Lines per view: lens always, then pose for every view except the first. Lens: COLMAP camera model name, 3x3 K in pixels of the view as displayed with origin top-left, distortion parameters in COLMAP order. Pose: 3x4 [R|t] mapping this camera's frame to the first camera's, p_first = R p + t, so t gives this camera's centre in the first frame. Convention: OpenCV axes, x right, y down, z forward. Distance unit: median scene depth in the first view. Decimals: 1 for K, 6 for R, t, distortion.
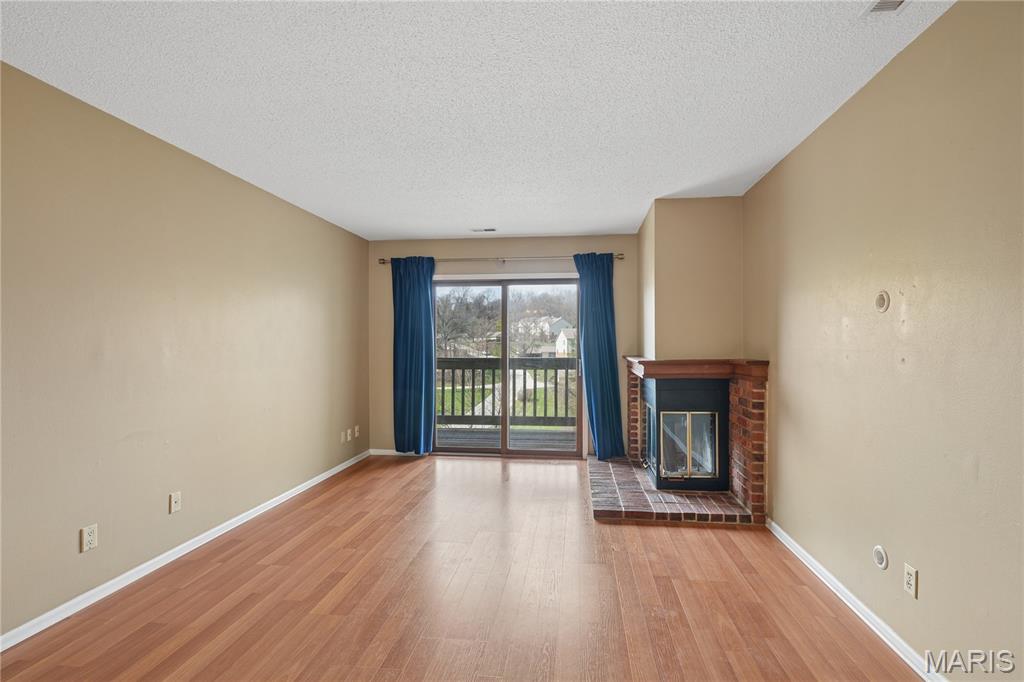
lens RADIAL K [[471.9, 0, 519.5], [0, 471.9, 345.1], [0, 0, 1]] dist [-0.000149, -0.000079]
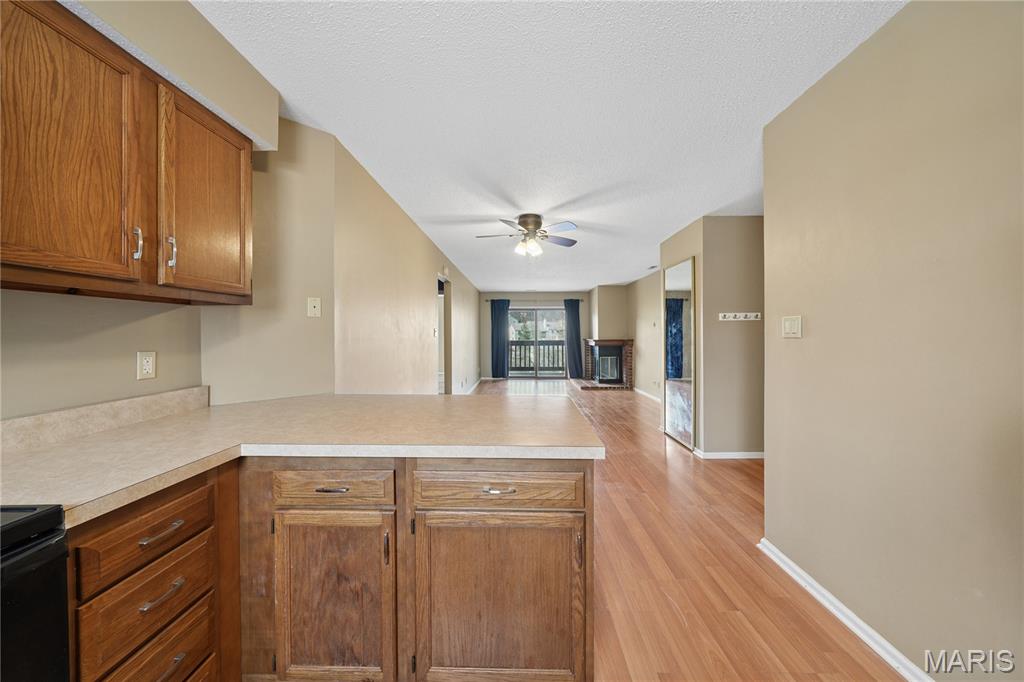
lens RADIAL K [[342.6, 0, 518.6], [0, 342.6, 332.6], [0, 0, 1]] dist [-0.000088, 0.000003]
pose [[0.993237, -0.001288, 0.116097, -0.359270], [0.002010, 0.999979, -0.006103, -0.000443], [-0.116087, 0.006295, 0.993219, -0.844154]]
